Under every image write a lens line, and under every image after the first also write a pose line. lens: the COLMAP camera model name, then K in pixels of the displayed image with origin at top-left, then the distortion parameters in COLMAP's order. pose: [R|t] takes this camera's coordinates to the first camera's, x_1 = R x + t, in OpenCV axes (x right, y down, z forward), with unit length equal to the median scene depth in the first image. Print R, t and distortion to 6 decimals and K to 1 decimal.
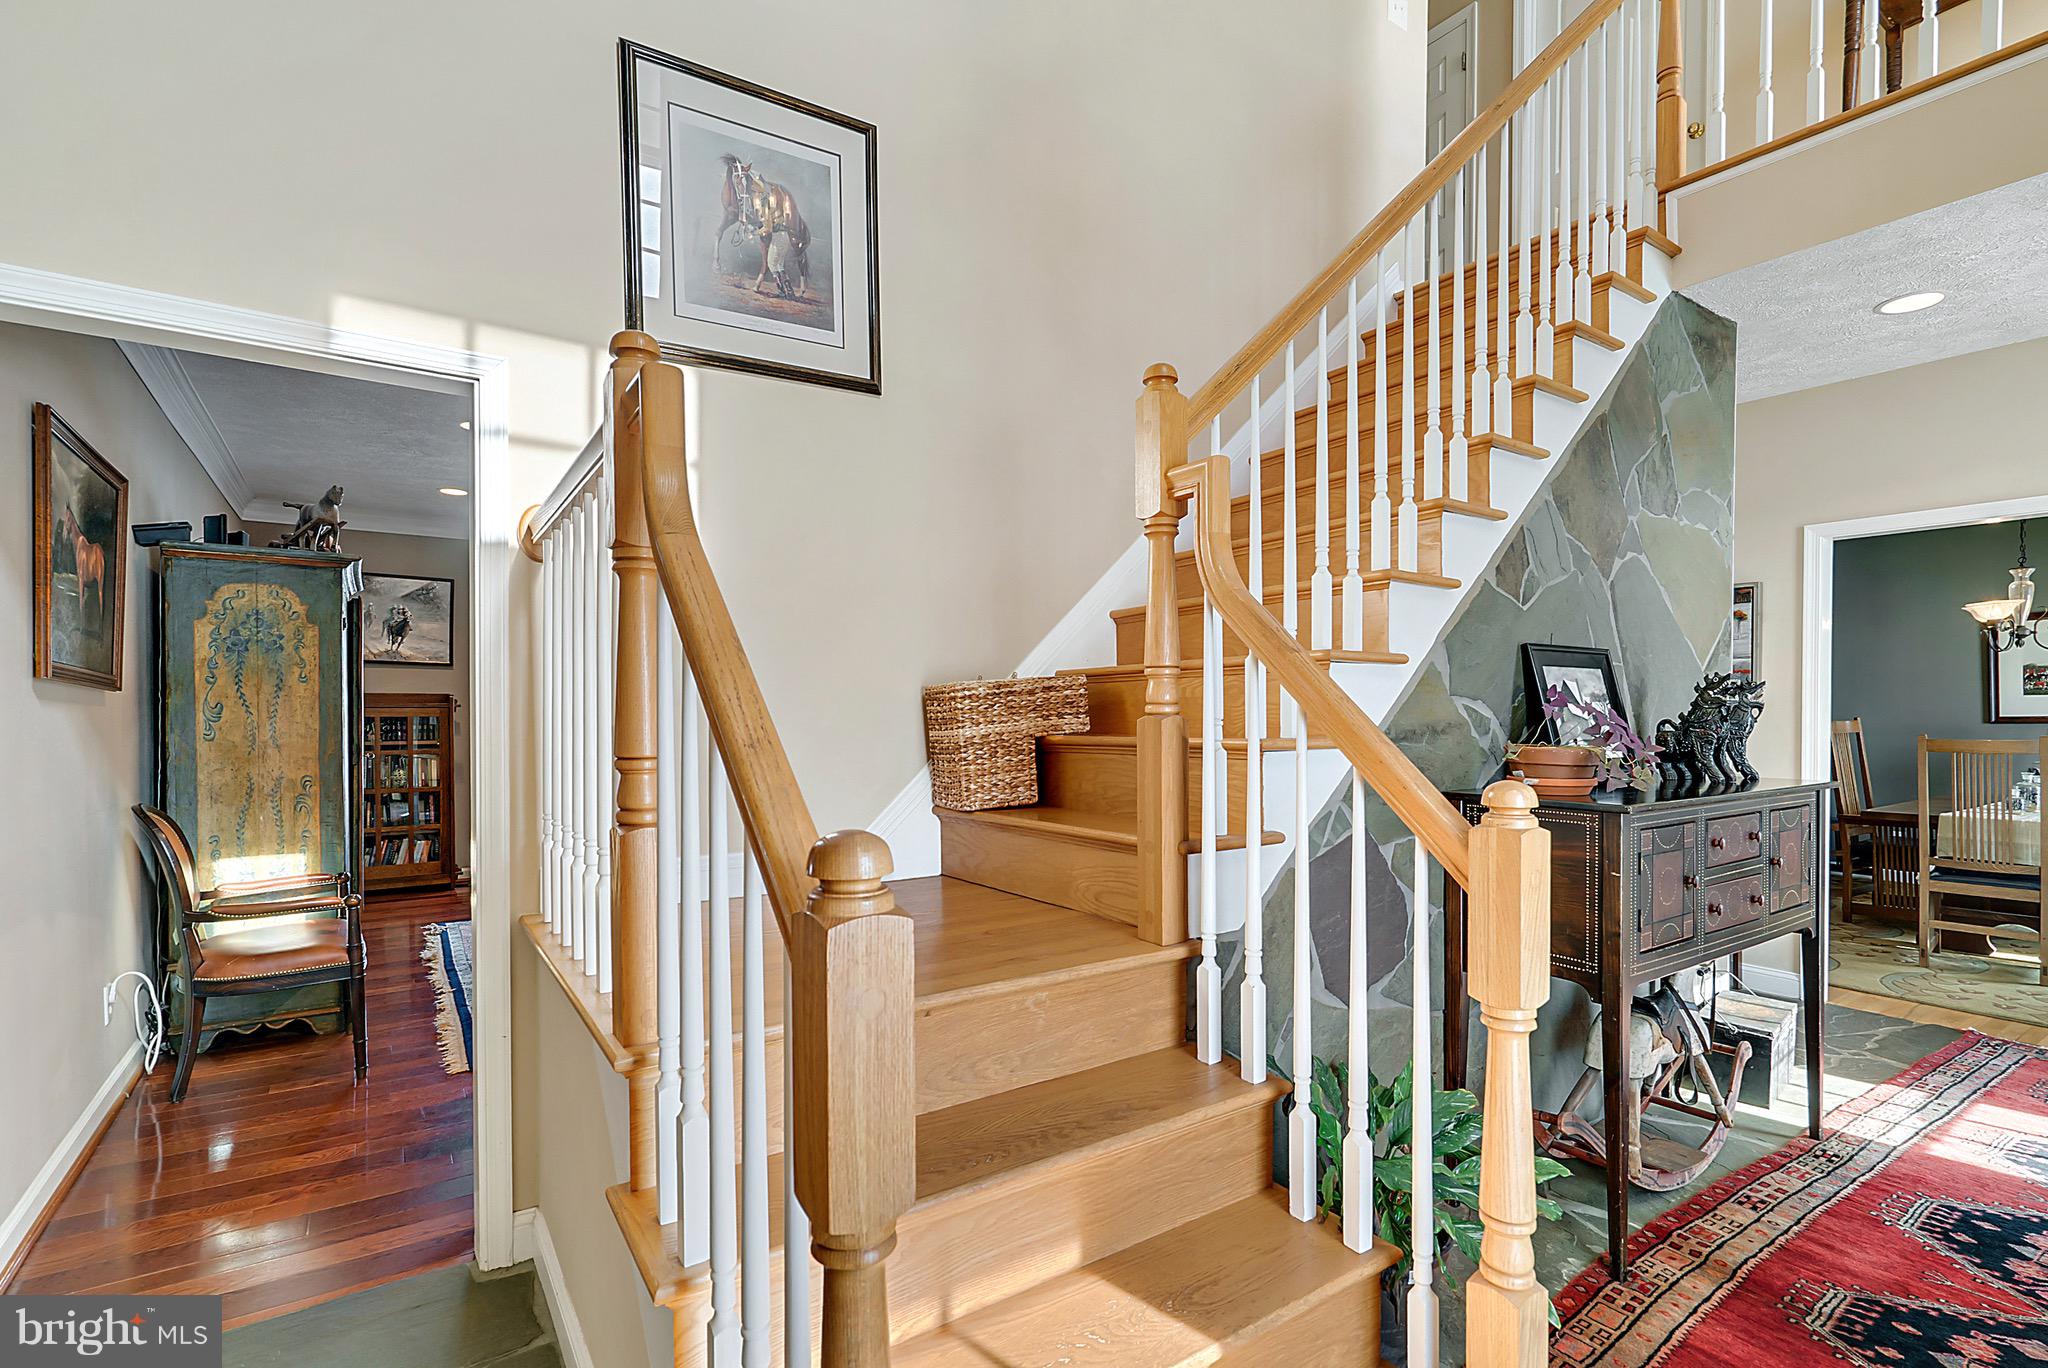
lens RADIAL K [[949.3, 0, 1022.7], [0, 949.3, 712.9], [0, 0, 1]] dist [0.000288, 0.000659]
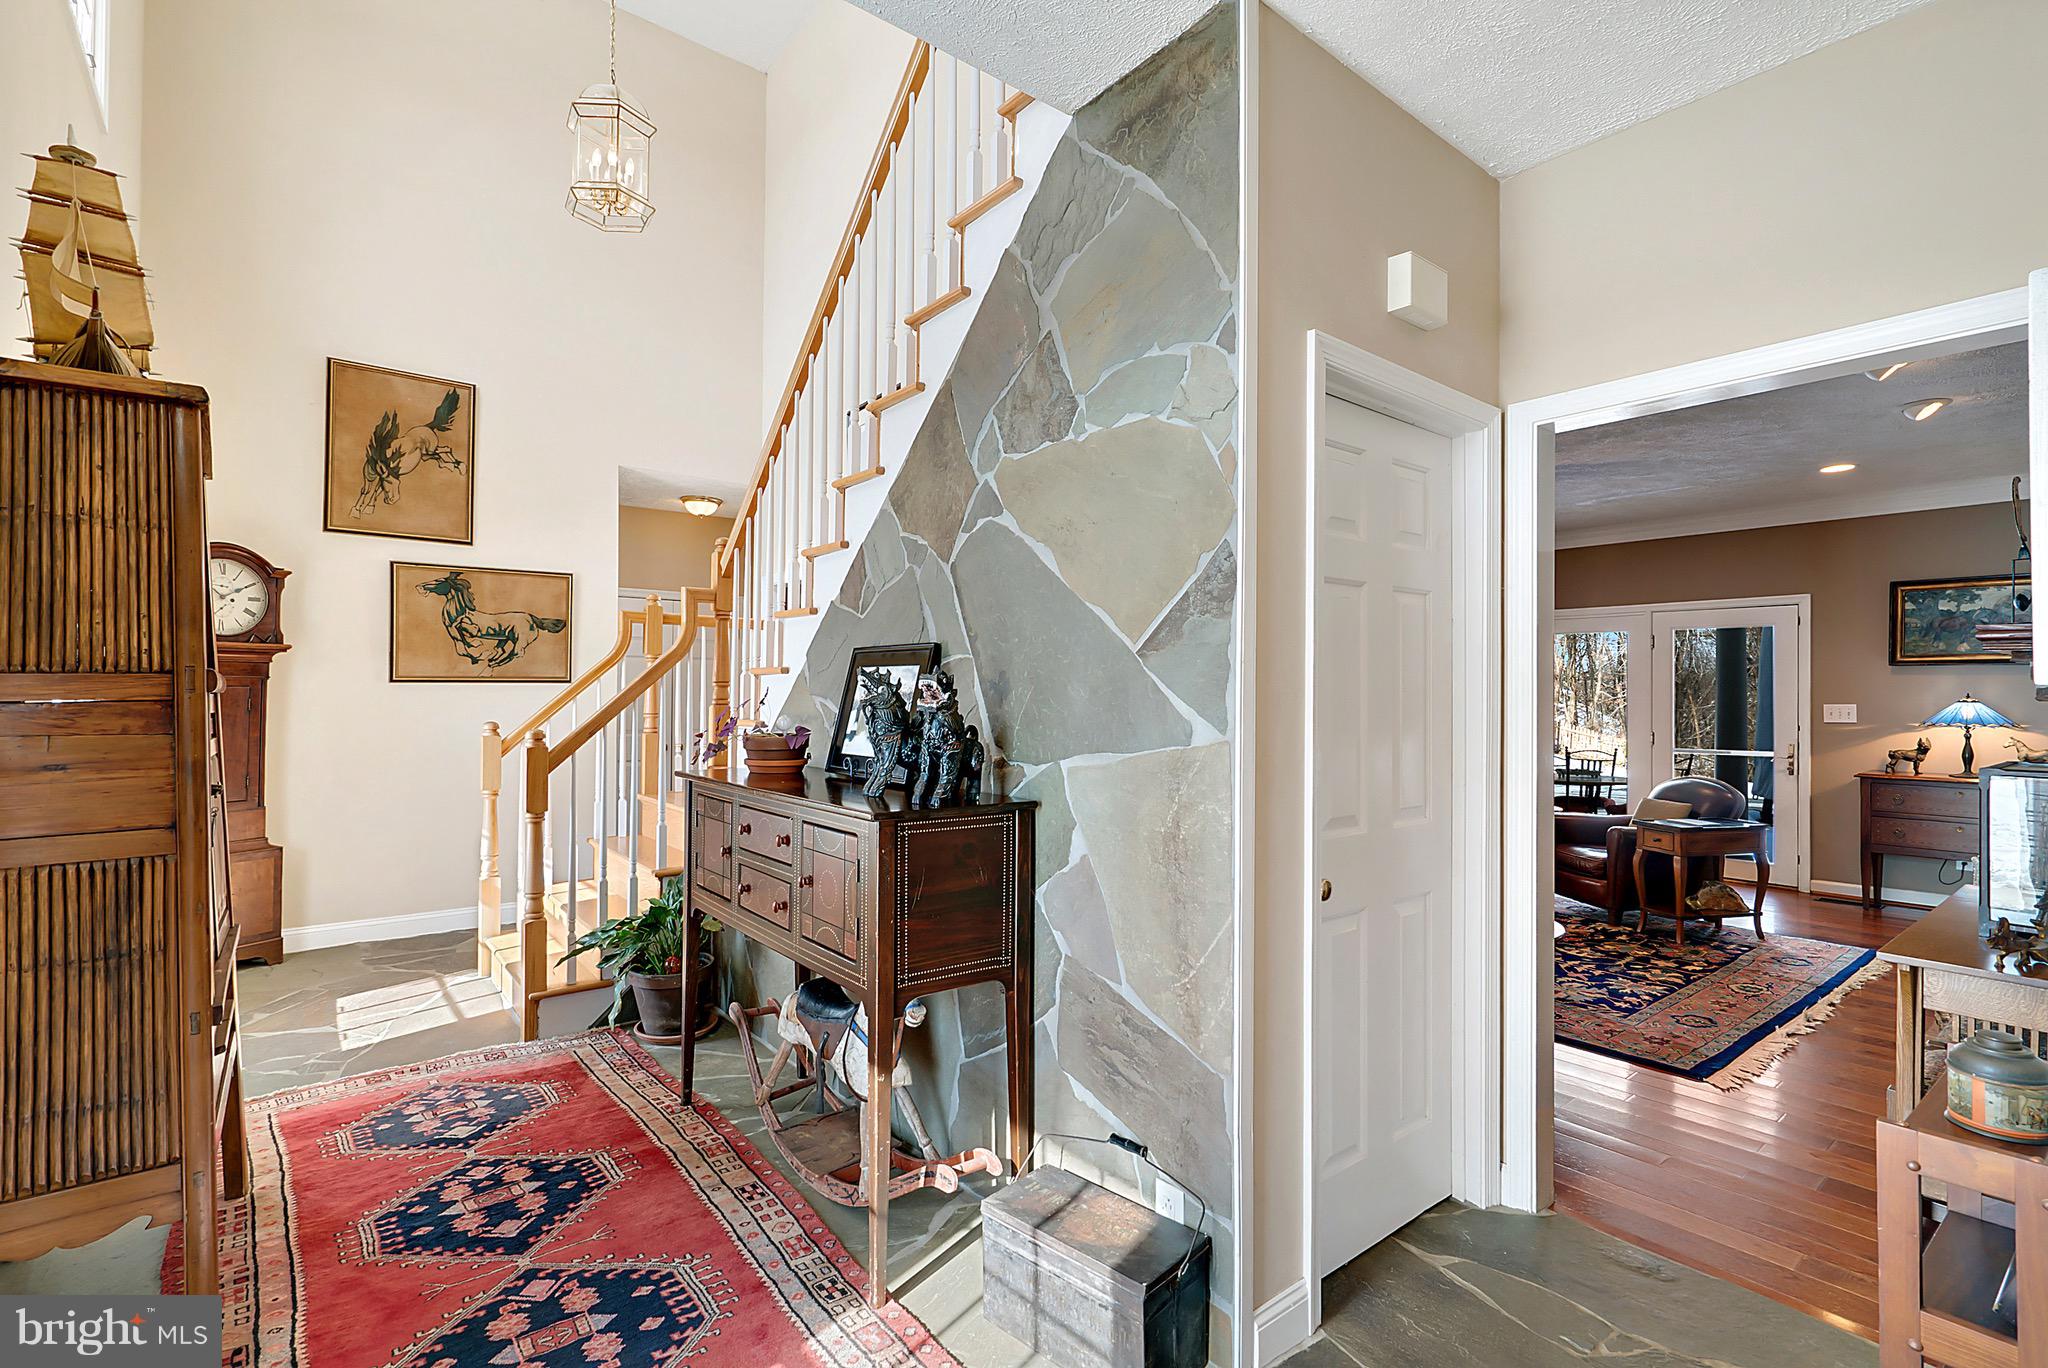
lens RADIAL K [[942.4, 0, 1019.8], [0, 942.4, 694.8], [0, 0, 1]] dist [0.001454, 0.000504]
pose [[0.067449, 0.002619, -0.997719, 1.672755], [-0.013966, 0.999901, 0.001681, -0.022010], [0.997625, 0.013821, 0.067479, 1.128678]]
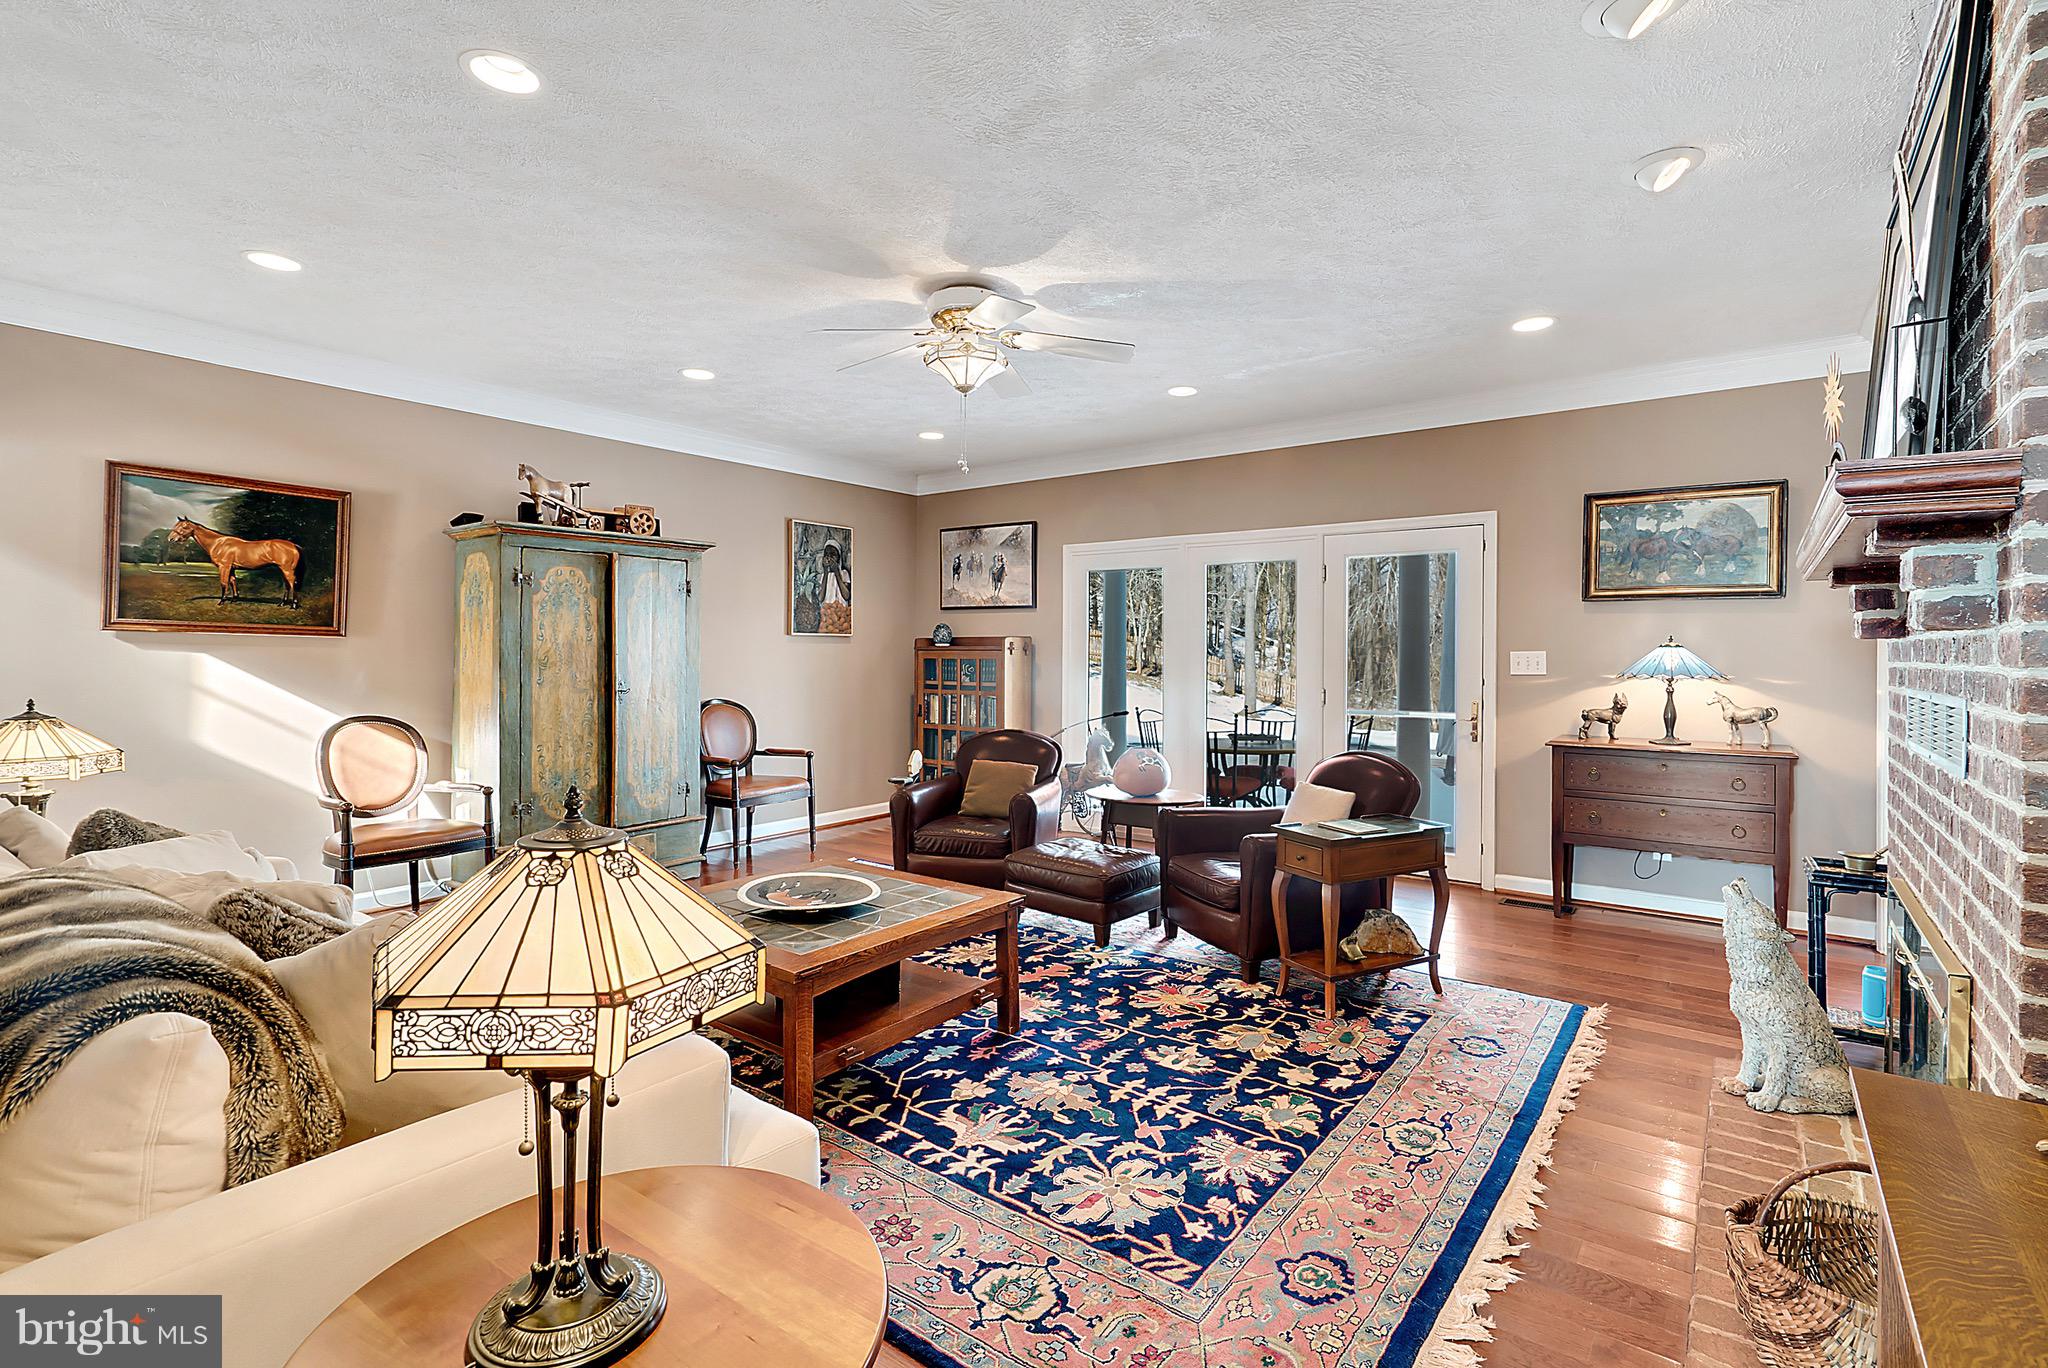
lens RADIAL K [[944.4, 0, 1026.9], [0, 944.4, 669.9], [0, 0, 1]] dist [-0.005826, 0.000702]
pose [[0.308926, 0.020434, -0.950866, 0.893907], [-0.010852, 0.999780, 0.017960, -0.009254], [0.951024, 0.004771, 0.309080, 1.844285]]
